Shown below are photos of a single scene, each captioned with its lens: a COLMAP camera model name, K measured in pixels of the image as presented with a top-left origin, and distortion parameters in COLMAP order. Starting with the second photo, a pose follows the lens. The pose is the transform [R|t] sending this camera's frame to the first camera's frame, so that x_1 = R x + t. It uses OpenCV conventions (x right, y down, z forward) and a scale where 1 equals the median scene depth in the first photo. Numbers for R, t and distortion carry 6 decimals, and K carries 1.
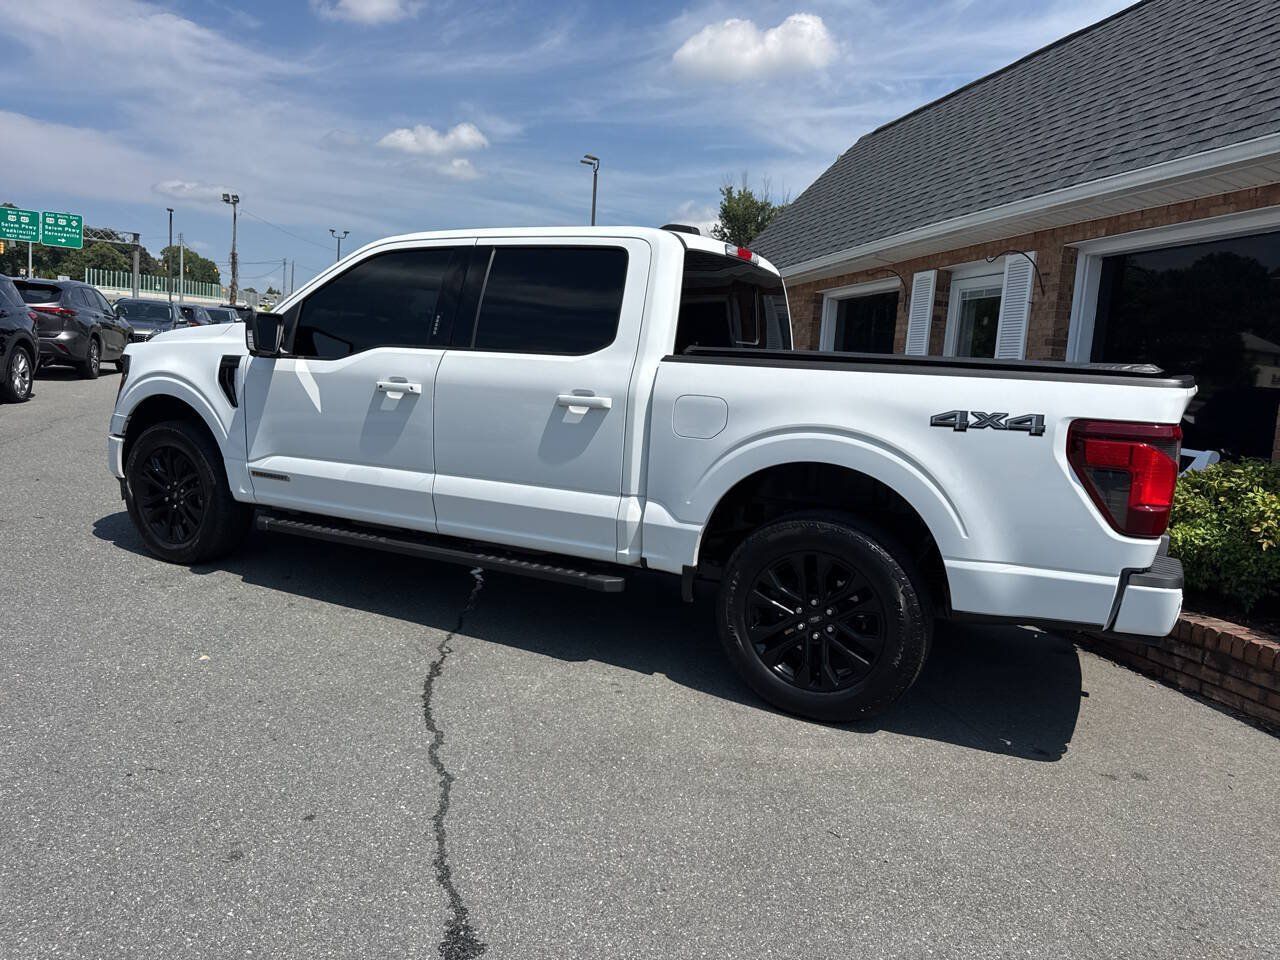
lens RADIAL K [[907.7, 0, 659.6], [0, 907.7, 489.8], [0, 0, 1]] dist [0.051964, -0.059241]
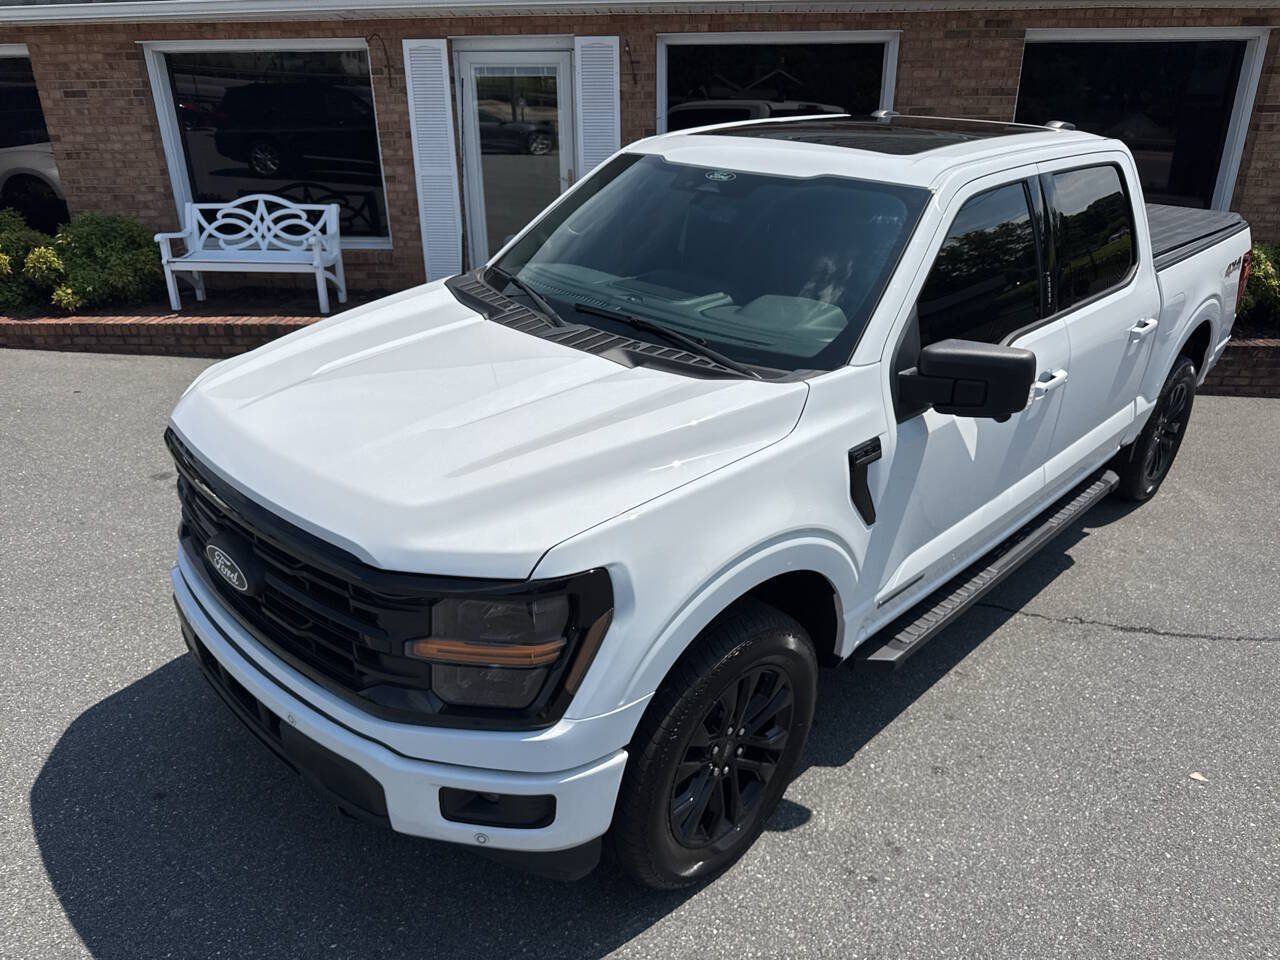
lens RADIAL K [[917.1, 0, 642.1], [0, 917.1, 478.9], [0, 0, 1]] dist [0.000507, -0.004955]
pose [[0.312801, -0.442857, 0.840258, -1.059564], [0.139065, 0.896471, 0.420715, -0.404554], [-0.939583, -0.014750, 0.342003, 1.032028]]
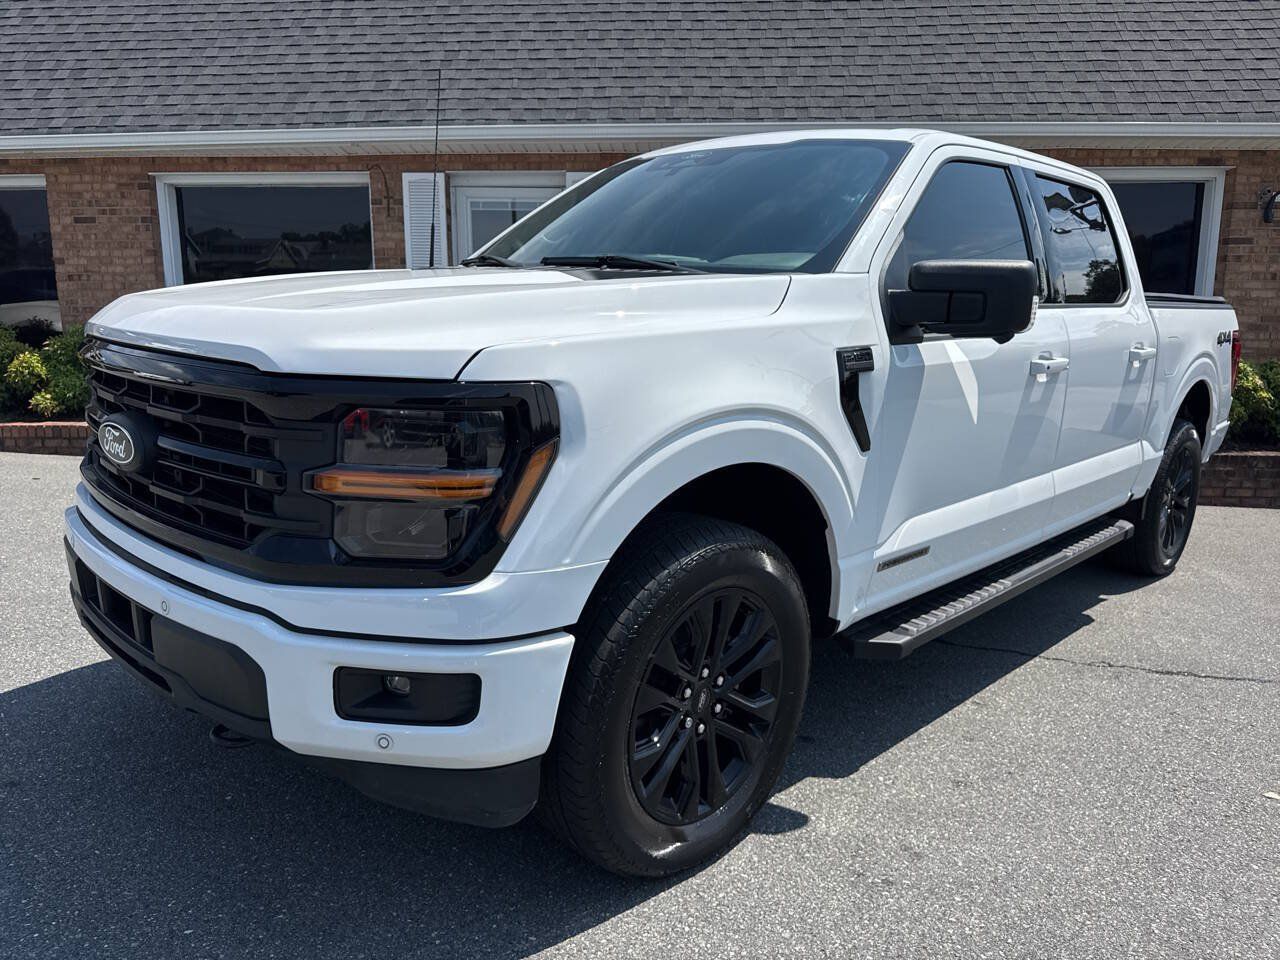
lens RADIAL K [[916.0, 0, 637.1], [0, 916.0, 481.0], [0, 0, 1]] dist [0.003072, -0.007253]
pose [[0.314718, -0.235852, 0.919416, -1.052794], [0.128375, 0.970314, 0.204966, -0.209272], [-0.940464, 0.053523, 0.335653, 1.043441]]
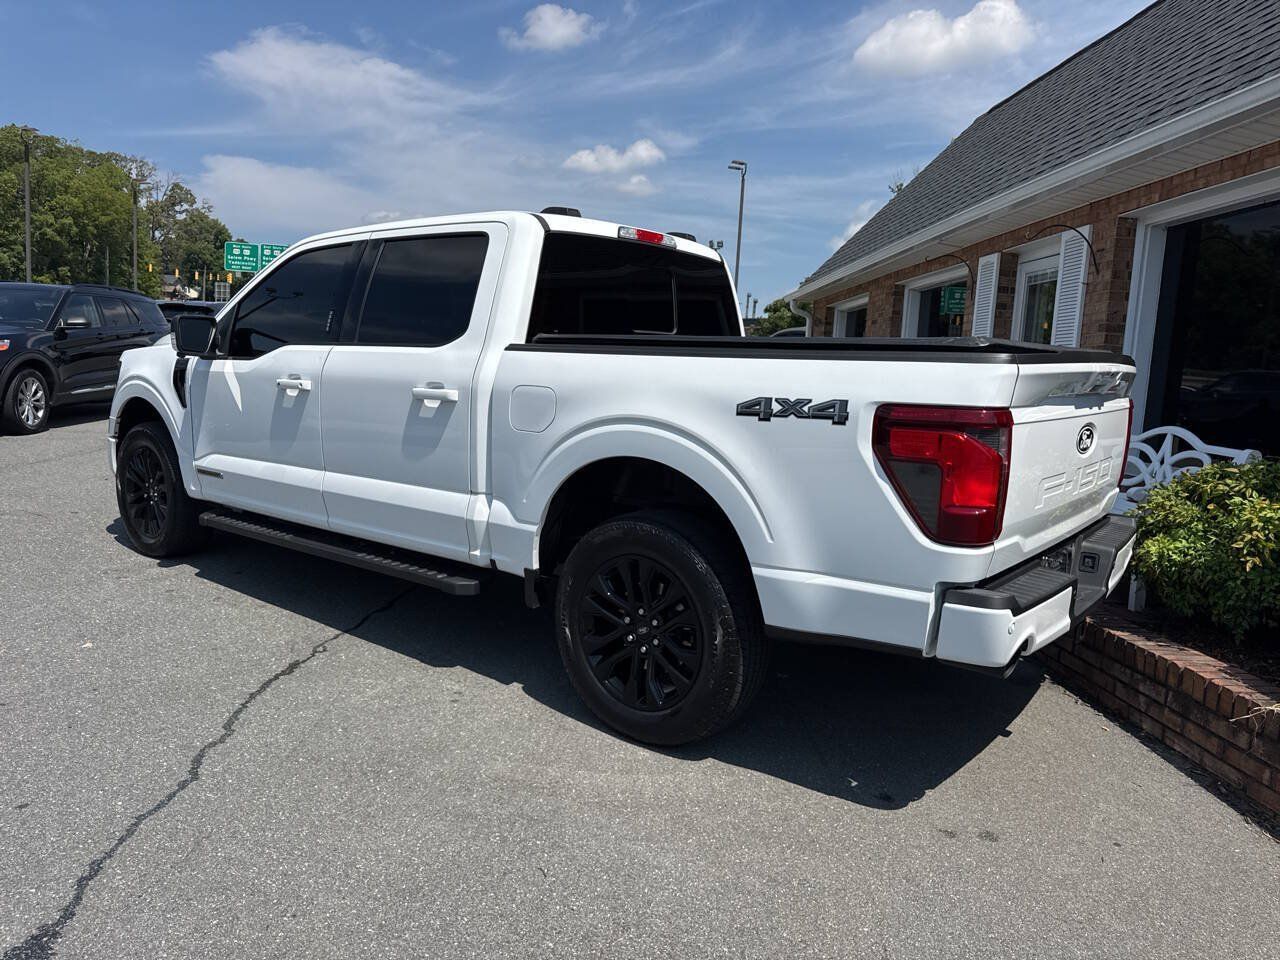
lens RADIAL K [[910.2, 0, 646.0], [0, 910.2, 487.6], [0, 0, 1]] dist [0.067064, -0.081985]
pose [[0.978462, 0.007396, -0.206292, 0.294966], [-0.009984, 0.999884, -0.011504, 0.008365], [0.206183, 0.013316, 0.978423, 0.089861]]
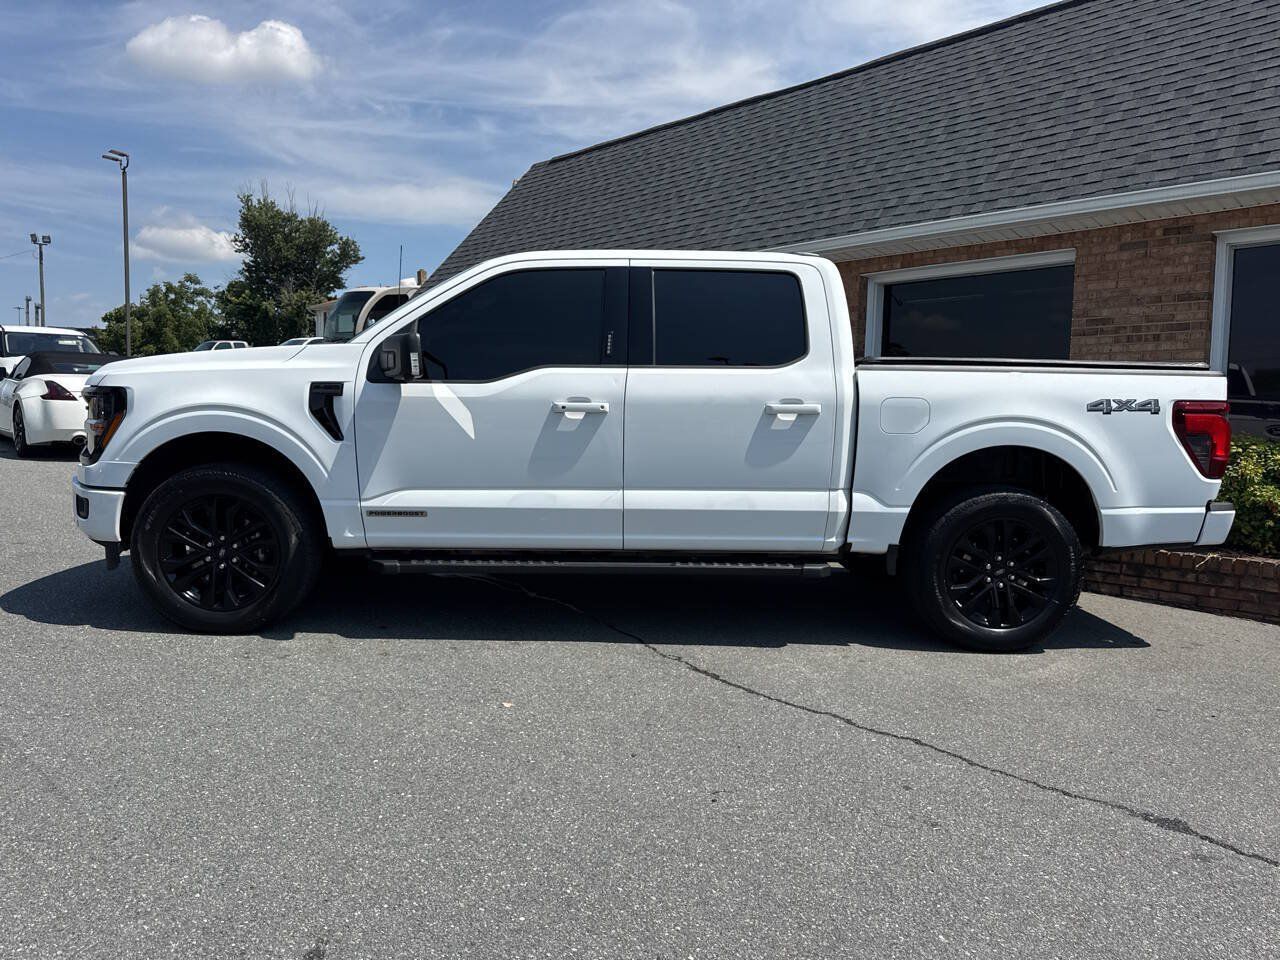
lens RADIAL K [[909.2, 0, 638.8], [0, 909.2, 479.2], [0, 0, 1]] dist [0.031998, -0.045452]
pose [[0.875235, -0.085747, 0.476037, -0.695257], [0.098938, 0.995090, -0.002664, -0.024408], [-0.473472, 0.049430, 0.879421, 0.099851]]
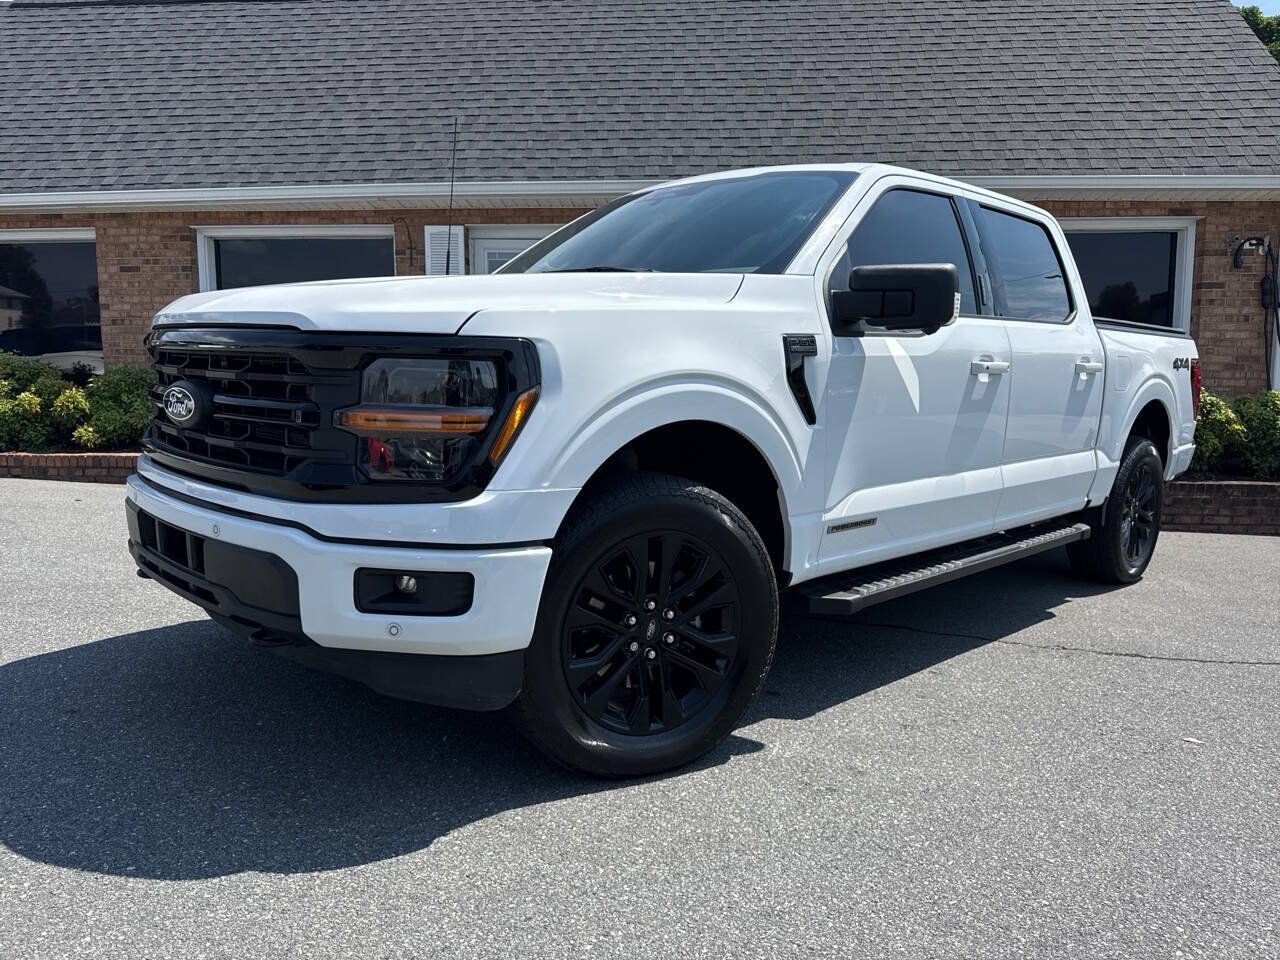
lens RADIAL K [[909.2, 0, 638.8], [0, 909.2, 479.2], [0, 0, 1]] dist [0.031998, -0.045452]
pose [[0.330486, -0.170303, 0.928319, -1.134920], [0.128960, 0.982509, 0.134334, -0.161258], [-0.934959, 0.075321, 0.346668, 0.996015]]
